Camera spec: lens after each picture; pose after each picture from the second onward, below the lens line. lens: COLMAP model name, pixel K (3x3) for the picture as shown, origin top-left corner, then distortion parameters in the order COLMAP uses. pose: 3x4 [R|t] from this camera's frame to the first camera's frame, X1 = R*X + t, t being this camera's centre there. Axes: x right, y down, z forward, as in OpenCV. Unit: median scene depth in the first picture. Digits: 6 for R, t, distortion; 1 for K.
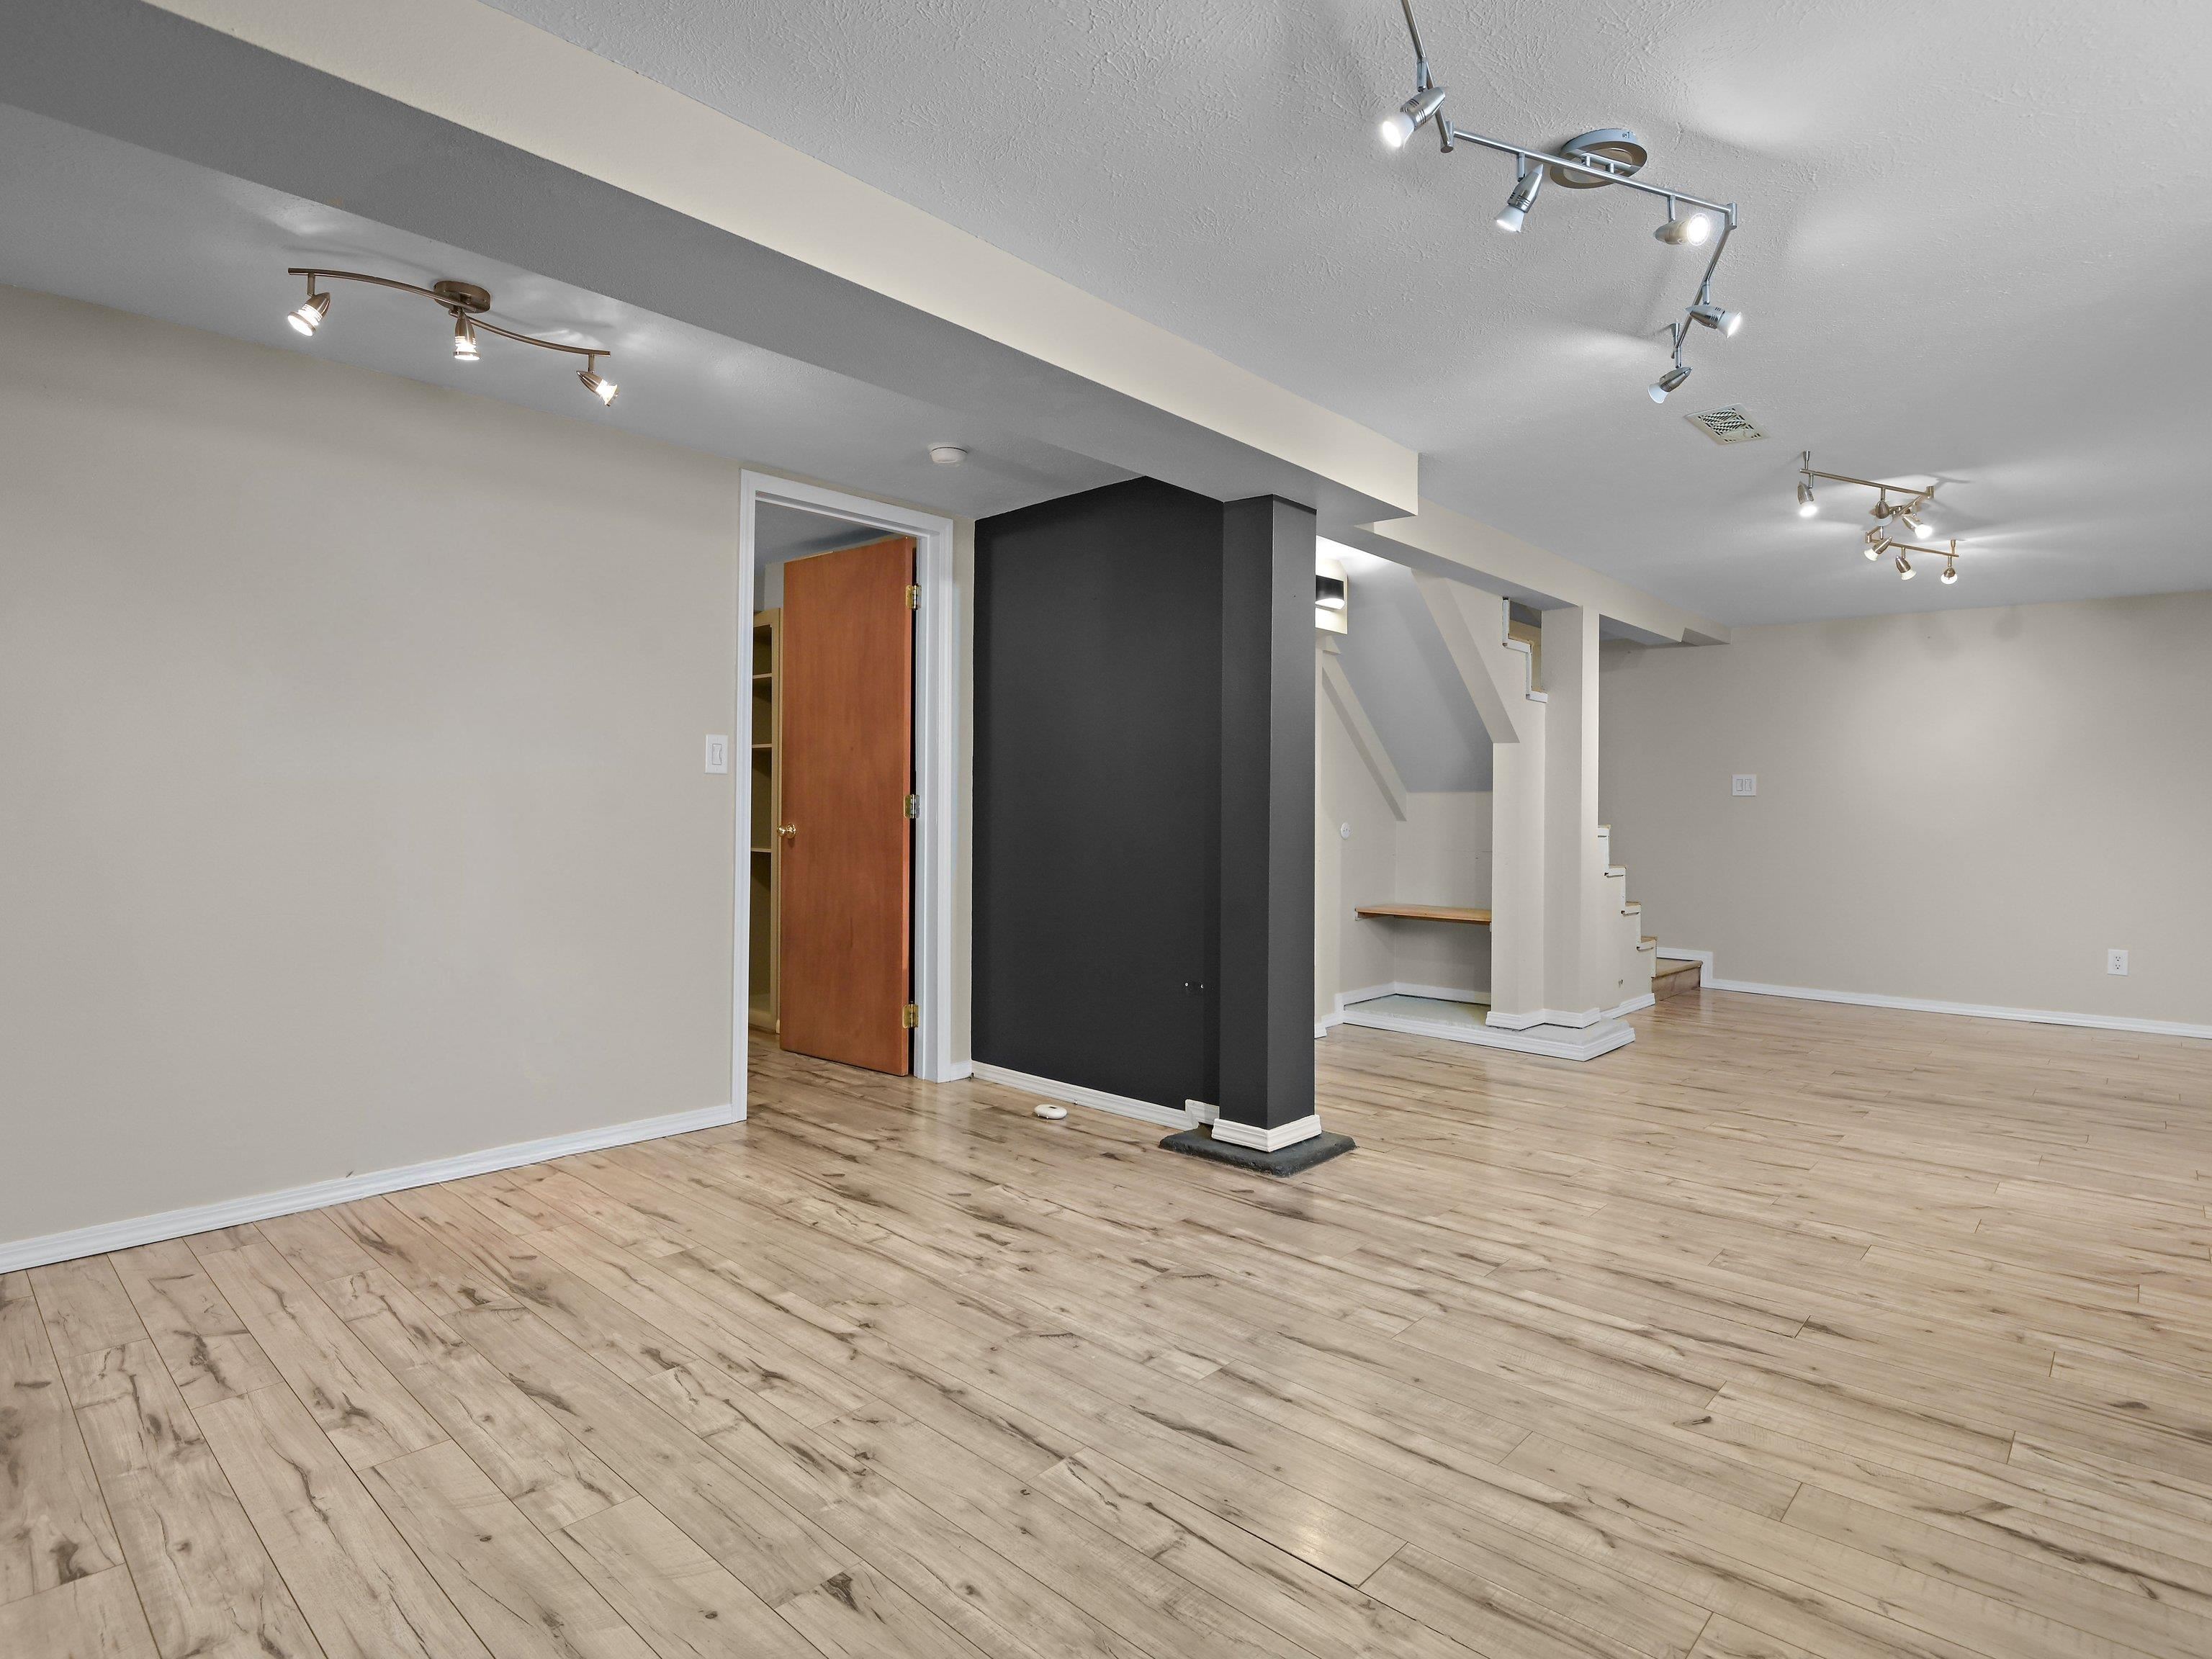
lens RADIAL K [[1146.0, 0, 1107.5], [0, 1146.0, 820.9], [0, 0, 1]] dist [-0.005099, -0.009326]
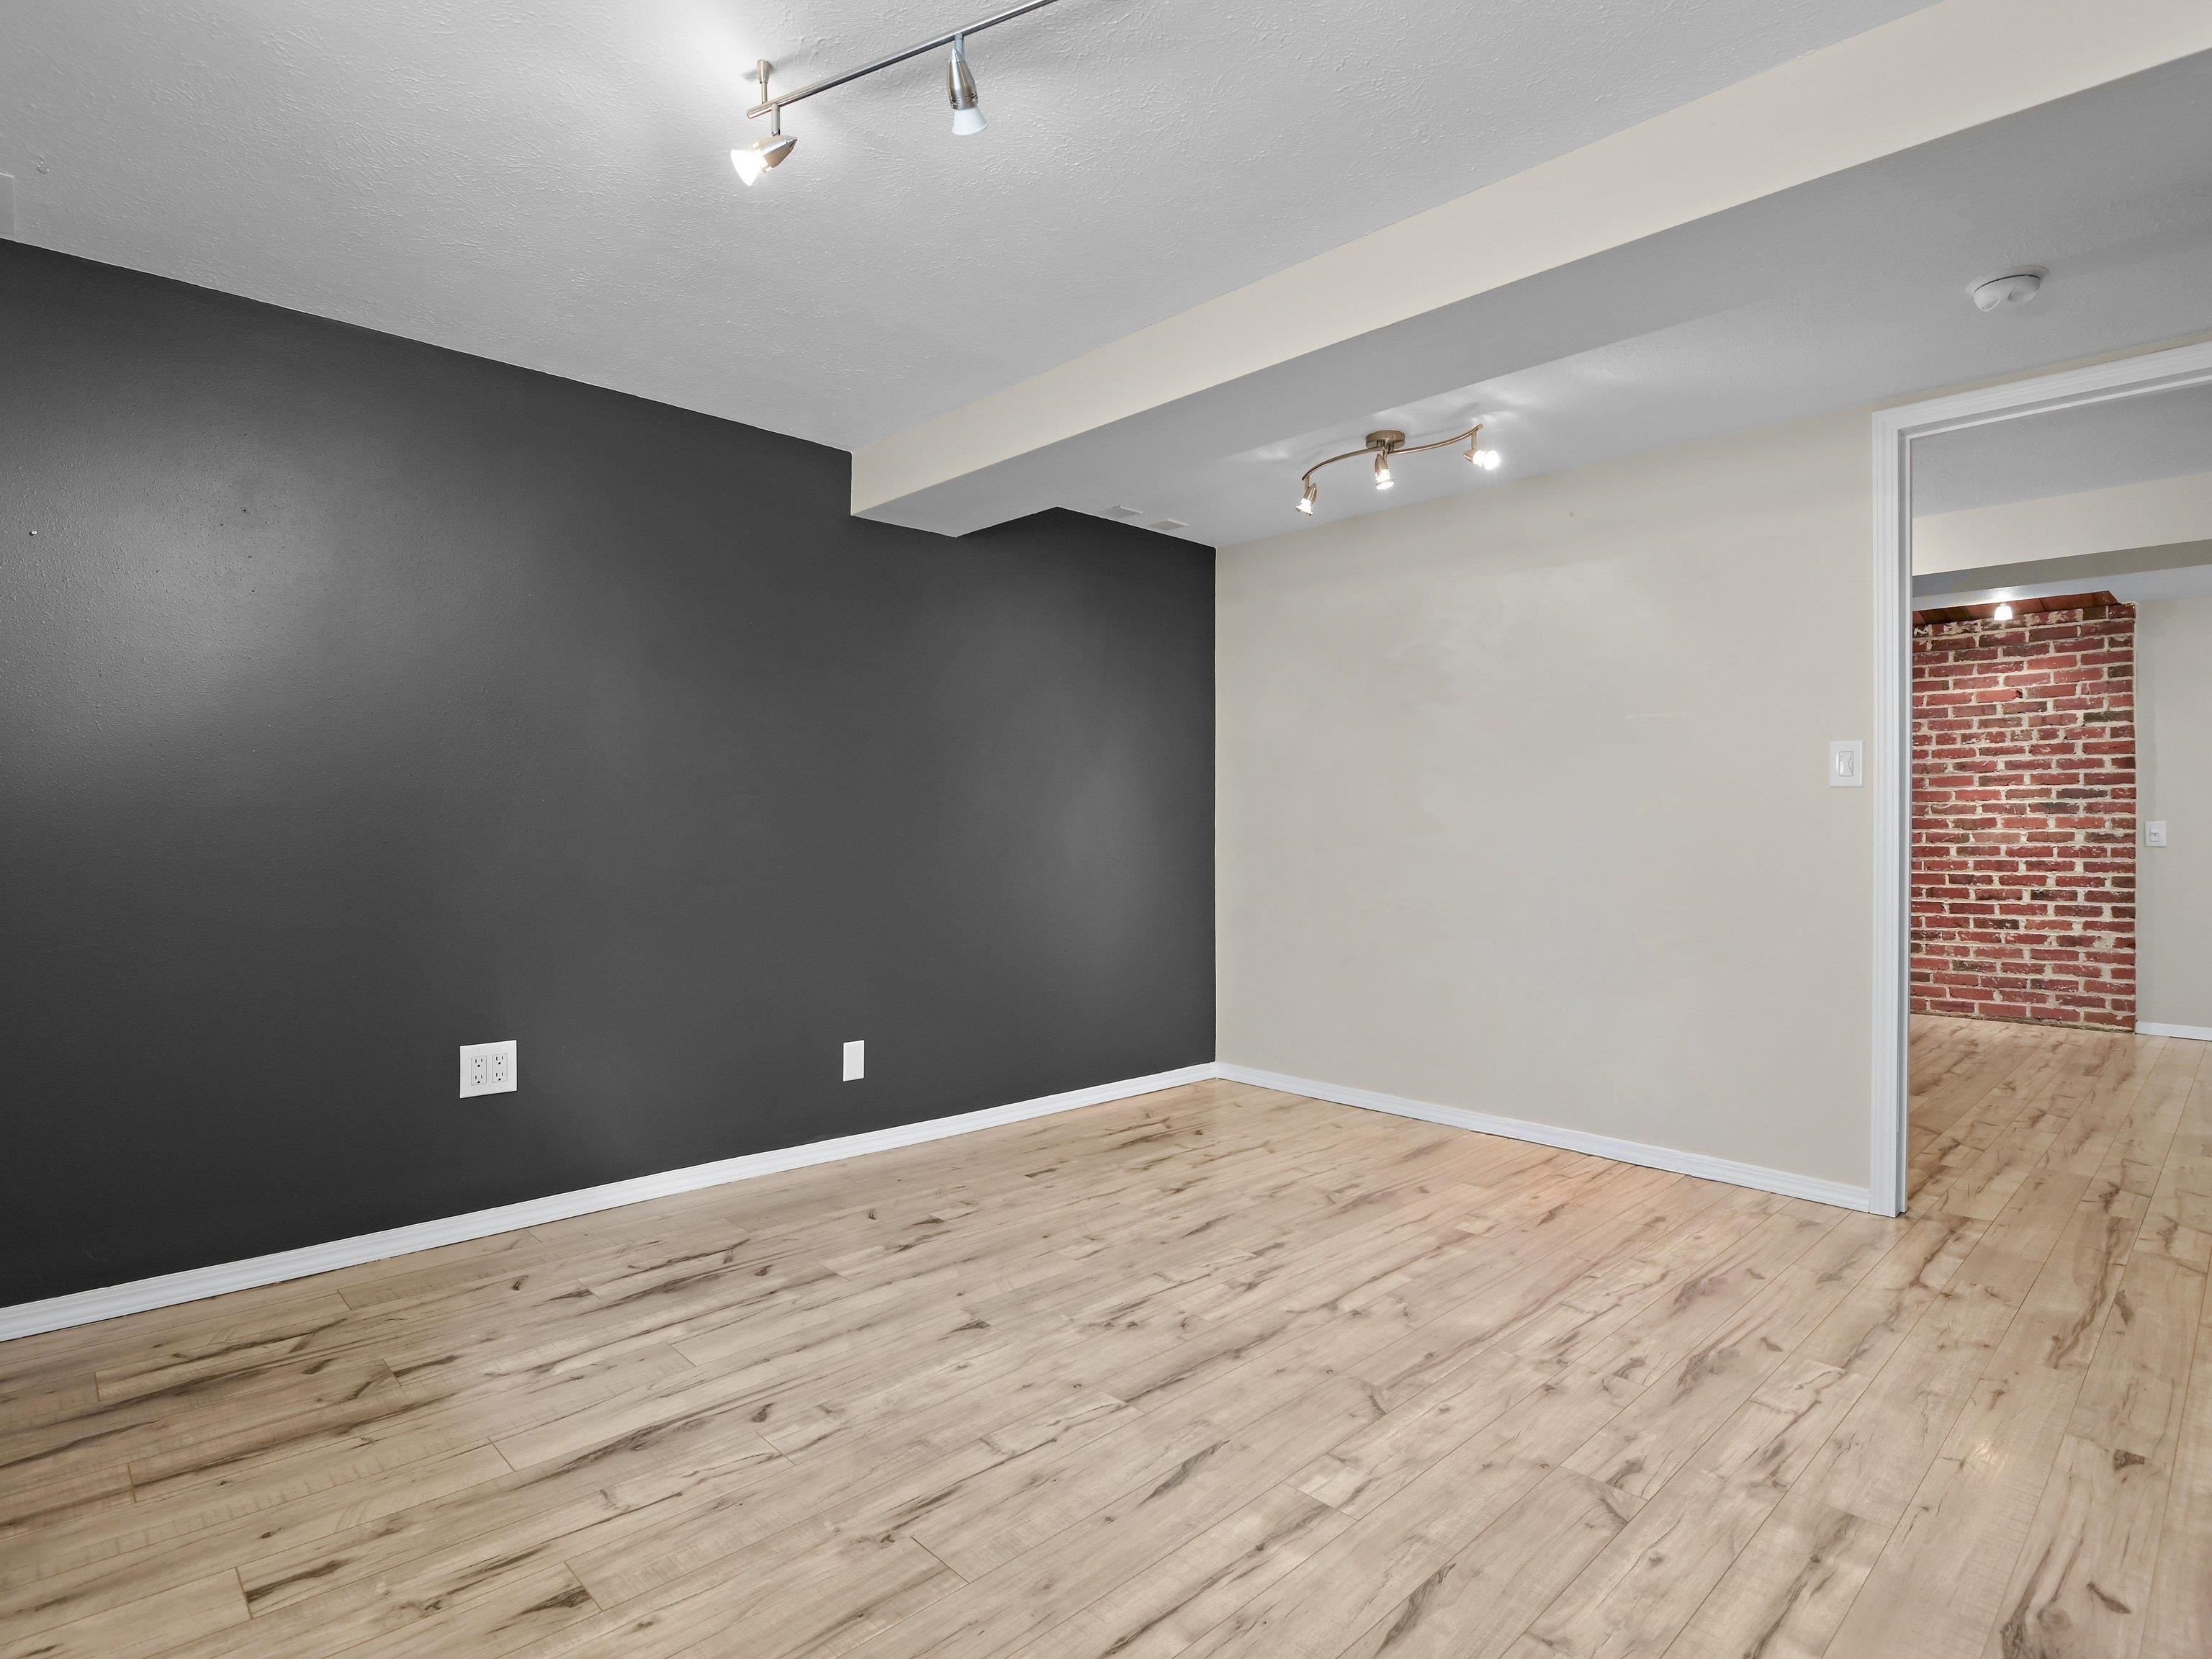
lens RADIAL K [[1146.0, 0, 1093.2], [0, 1146.0, 831.1], [0, 0, 1]] dist [-0.005099, -0.009326]
pose [[-0.055130, -0.005160, -0.998466, 0.821229], [-0.015832, 0.999865, -0.004293, 0.006149], [0.998354, 0.015571, -0.055204, 0.778719]]
